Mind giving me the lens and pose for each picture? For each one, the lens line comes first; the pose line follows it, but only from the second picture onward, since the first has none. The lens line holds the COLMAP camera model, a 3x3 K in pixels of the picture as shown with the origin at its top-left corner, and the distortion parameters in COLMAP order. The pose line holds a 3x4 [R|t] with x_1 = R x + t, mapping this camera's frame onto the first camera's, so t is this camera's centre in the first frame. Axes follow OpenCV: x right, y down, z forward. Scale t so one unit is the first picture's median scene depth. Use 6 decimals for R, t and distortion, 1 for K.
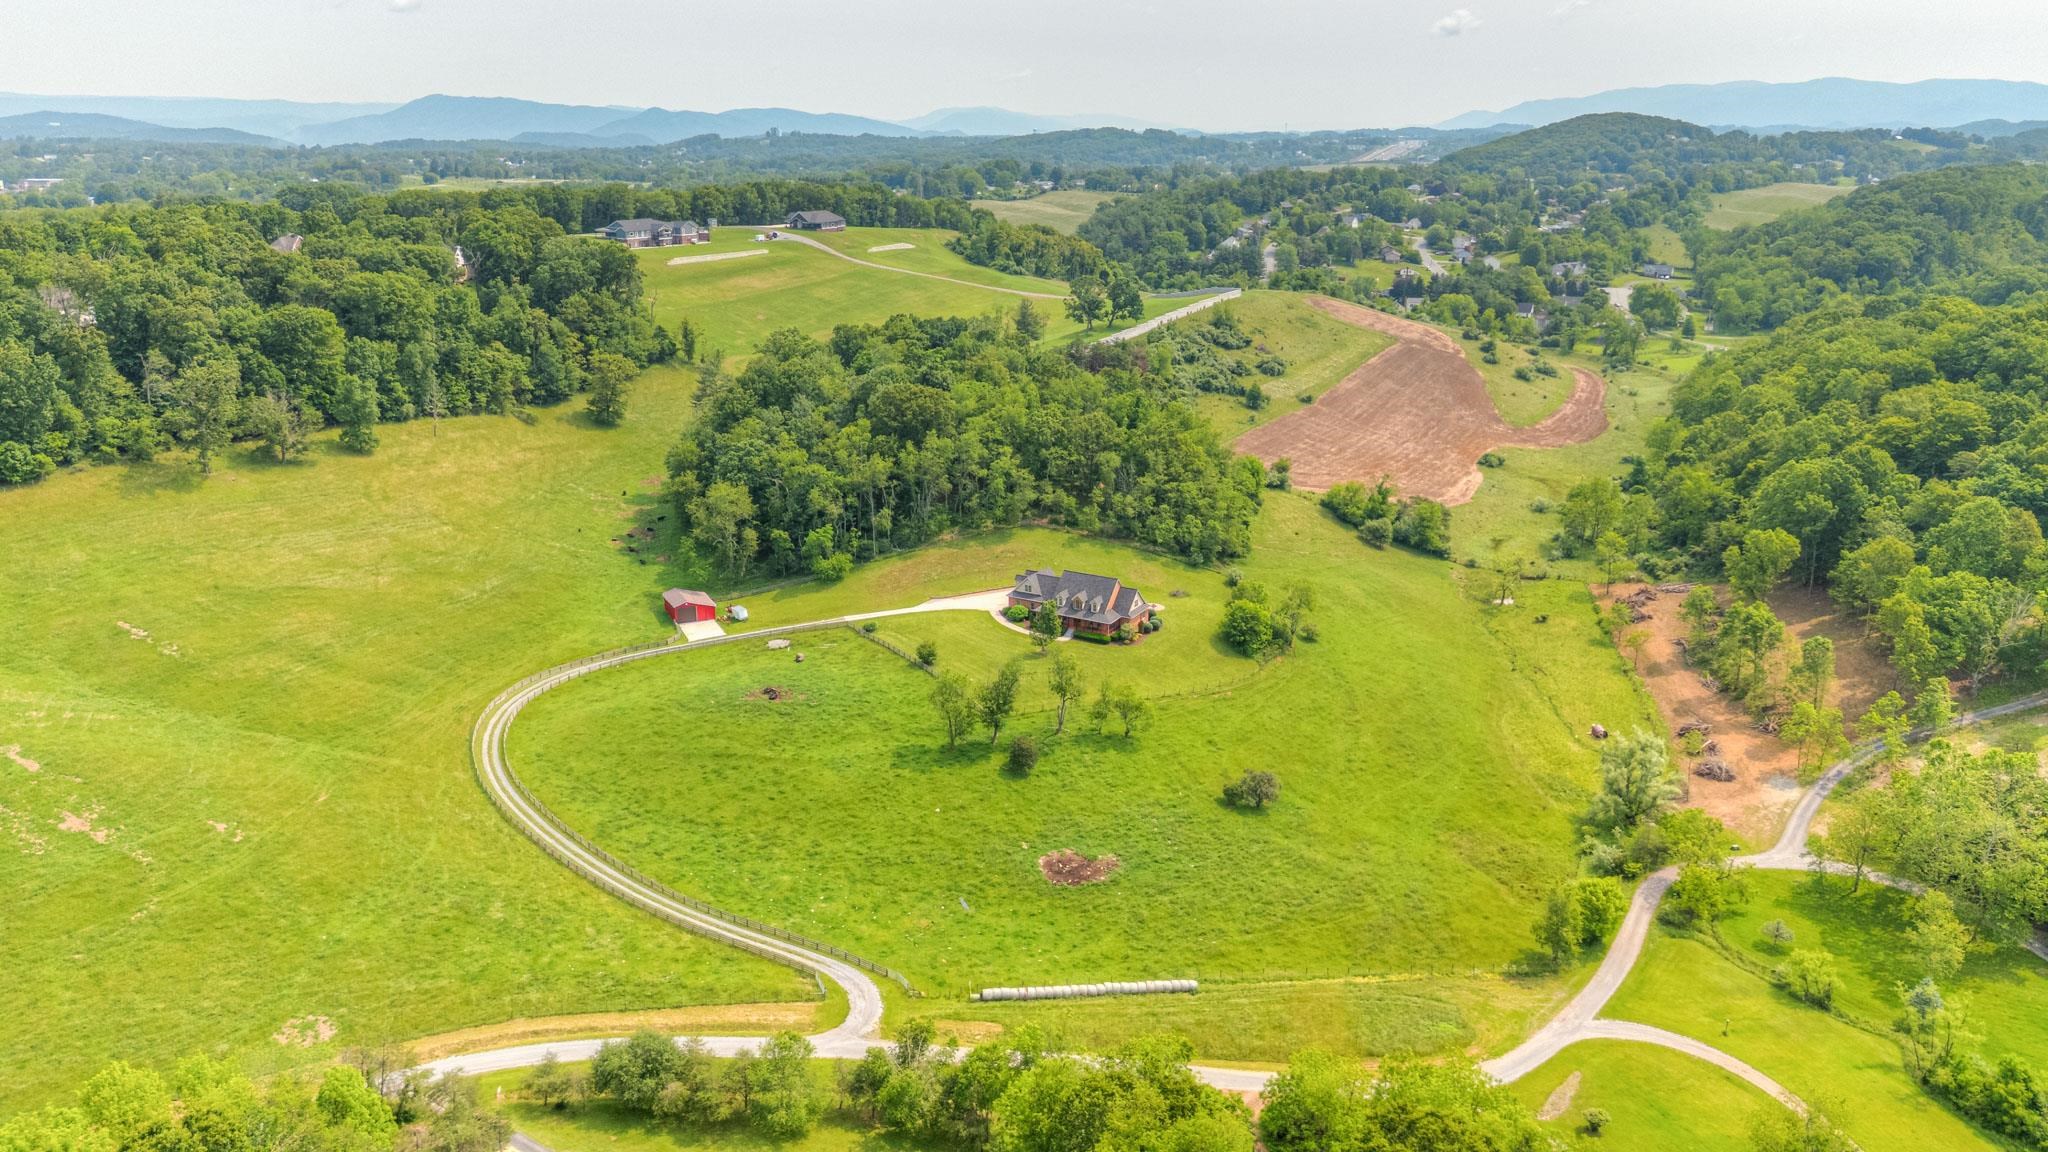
lens RADIAL K [[1531.5, 0, 1025.3], [0, 1531.5, 506.0], [0, 0, 1]] dist [0.076773, -0.076619]
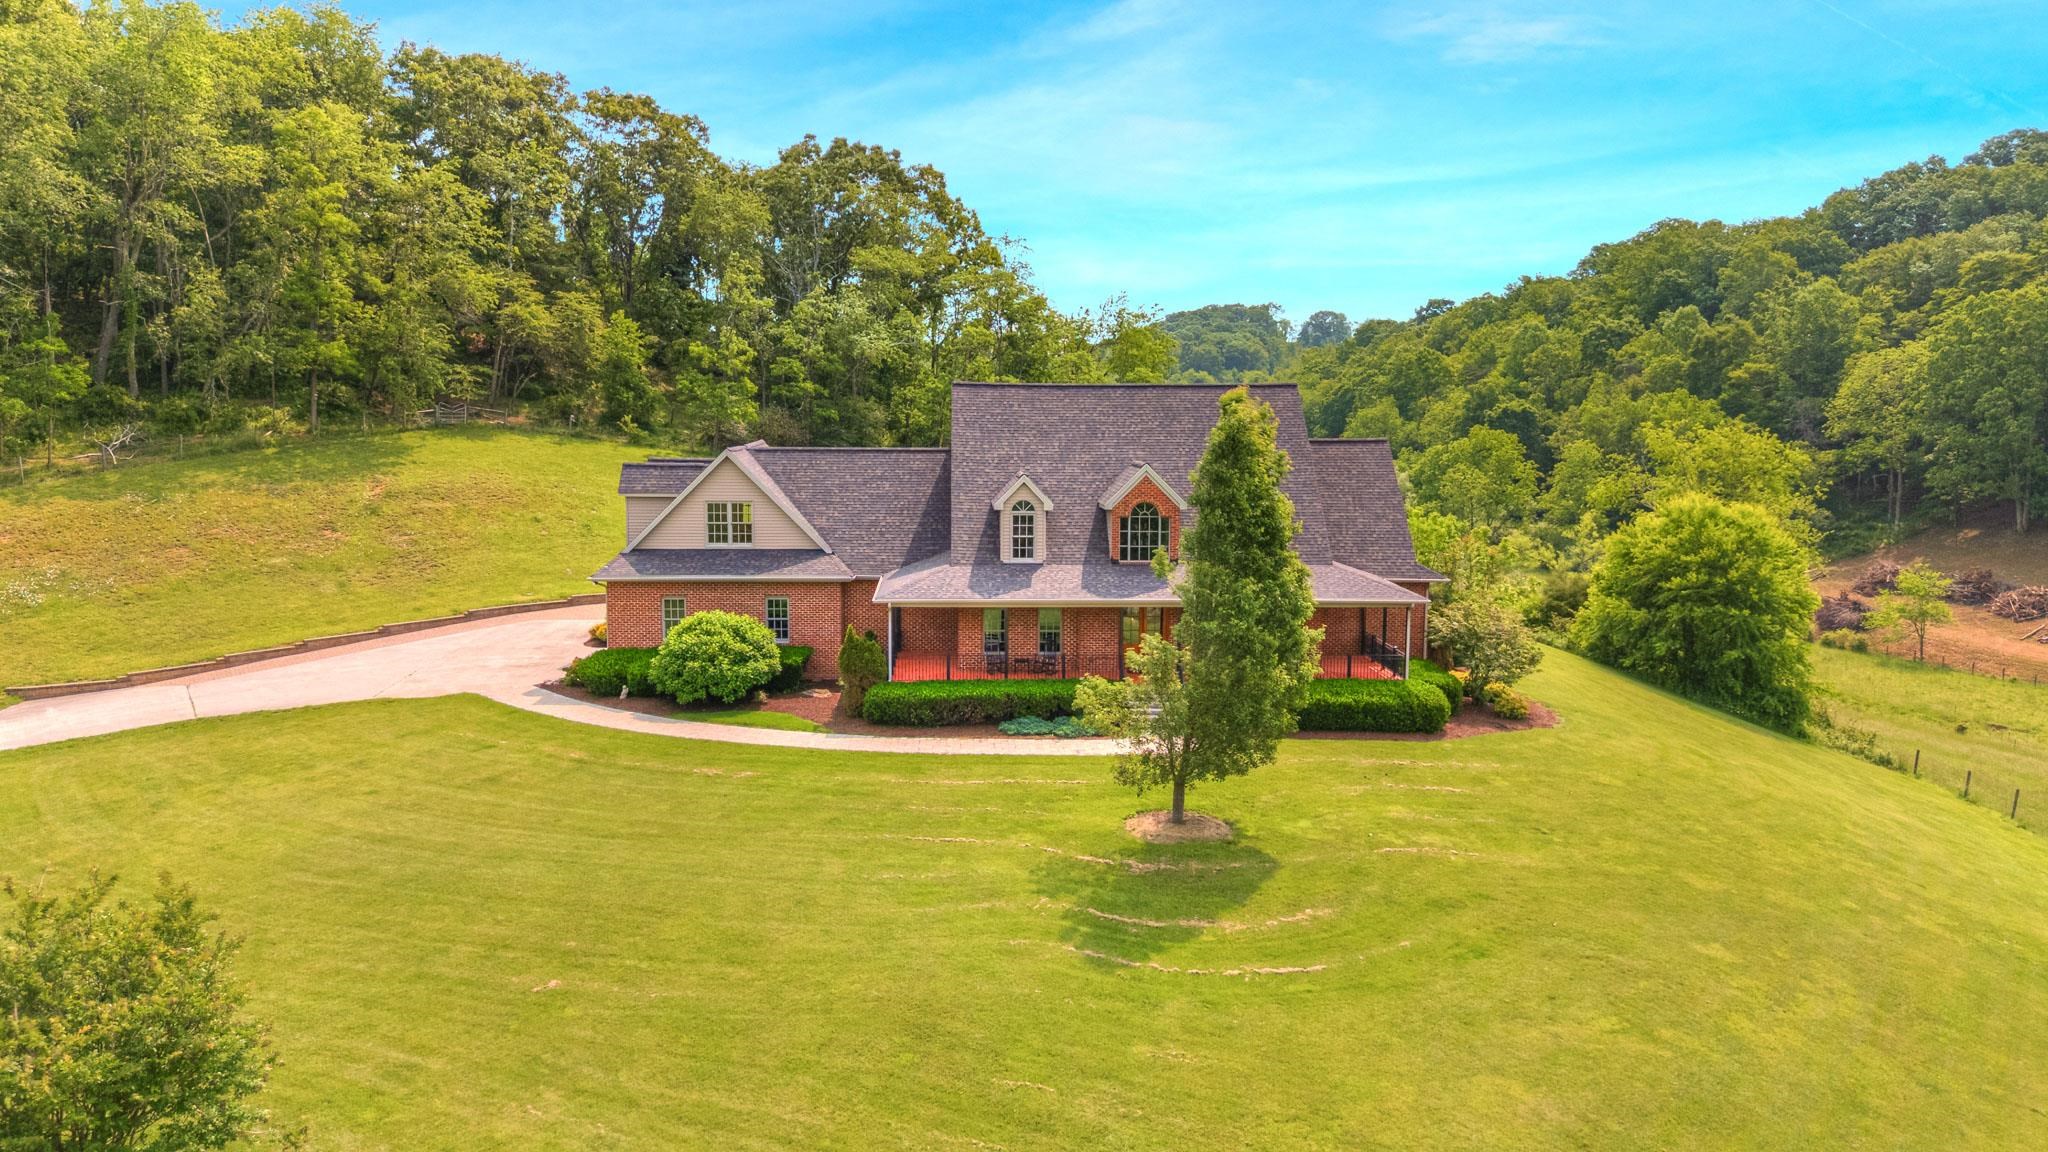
lens RADIAL K [[1497.6, 0, 1024.0], [0, 1497.6, 576.0], [0, 0, 1]] dist [0.079580, -0.072664]
pose [[0.848127, -0.059511, 0.526439, -0.052524], [0.125044, 0.988083, -0.089758, 0.072578], [-0.514824, 0.141955, 0.845461, 0.783832]]
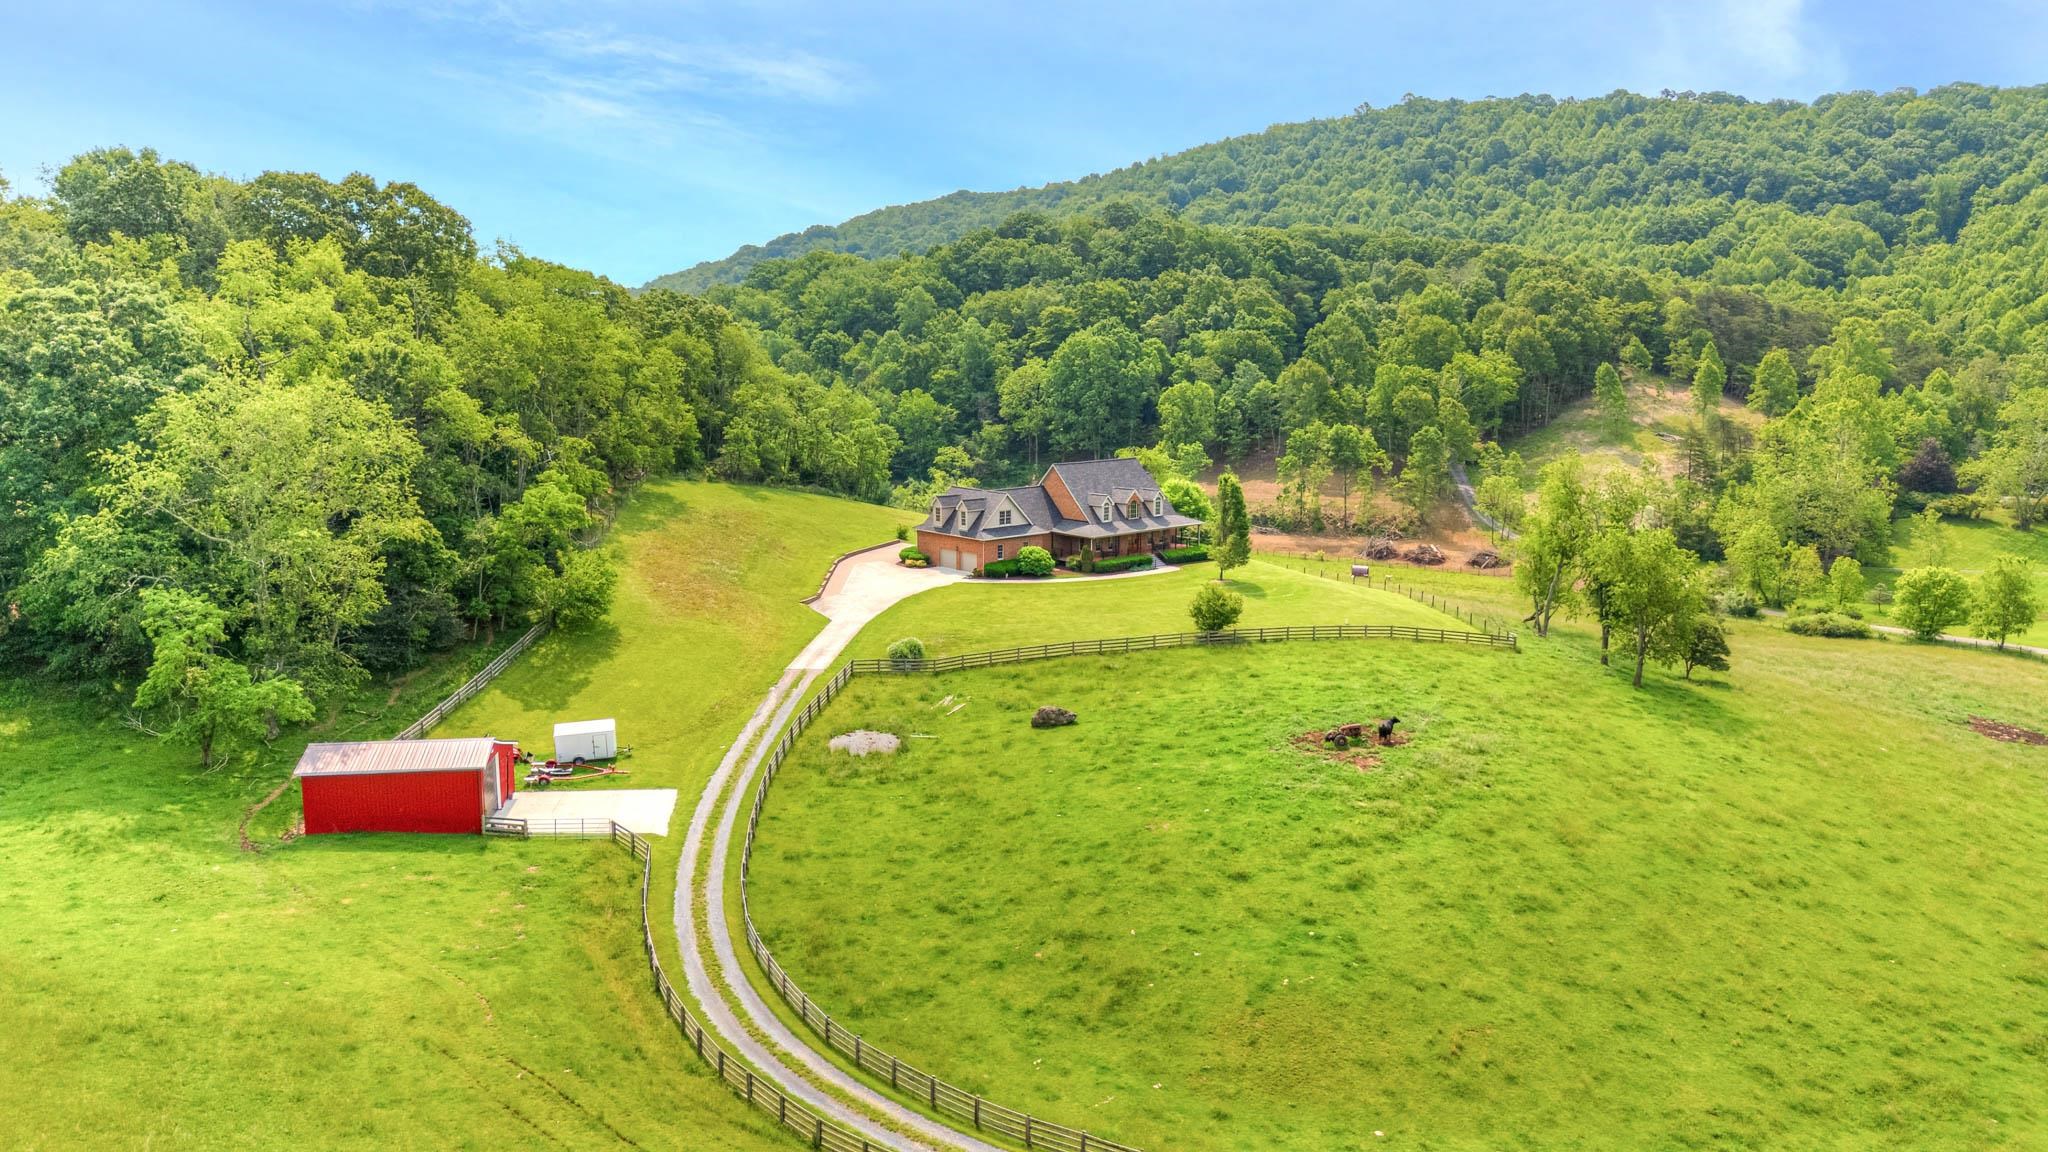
lens RADIAL K [[1497.6, 0, 1024.0], [0, 1497.6, 576.0], [0, 0, 1]] dist [0.079580, -0.072664]
pose [[0.323435, -0.155252, 0.933427, -0.417840], [0.231675, 0.969418, 0.080962, 0.031523], [-0.917451, 0.190066, 0.349512, 0.769605]]
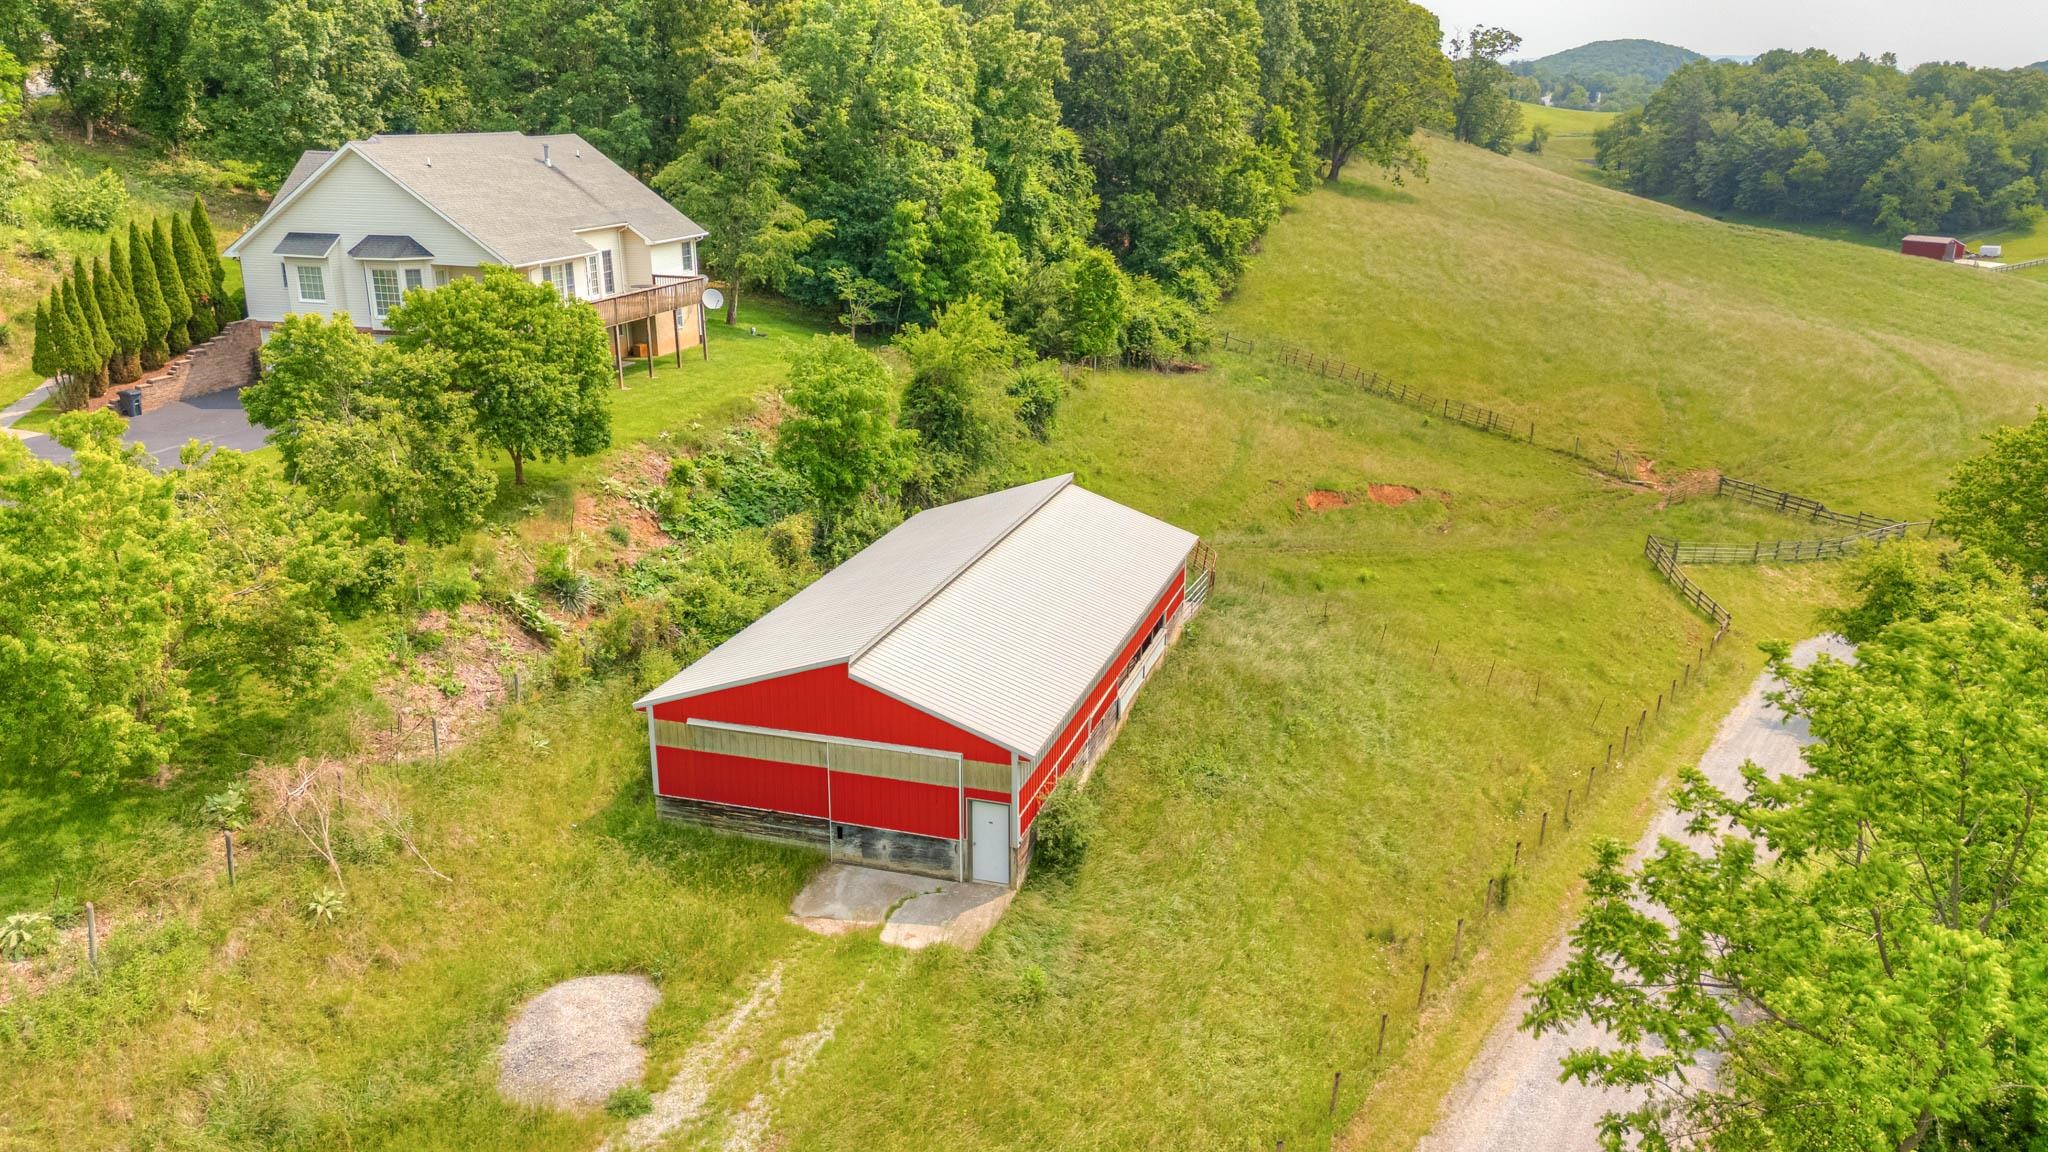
lens RADIAL K [[1497.6, 0, 1024.0], [0, 1497.6, 576.0], [0, 0, 1]] dist [0.079580, -0.072664]
pose [[0.991970, -0.035259, 0.121460, -0.961294], [0.027430, 0.997473, 0.065537, 0.200107], [-0.123463, -0.061679, 0.990430, -0.004911]]
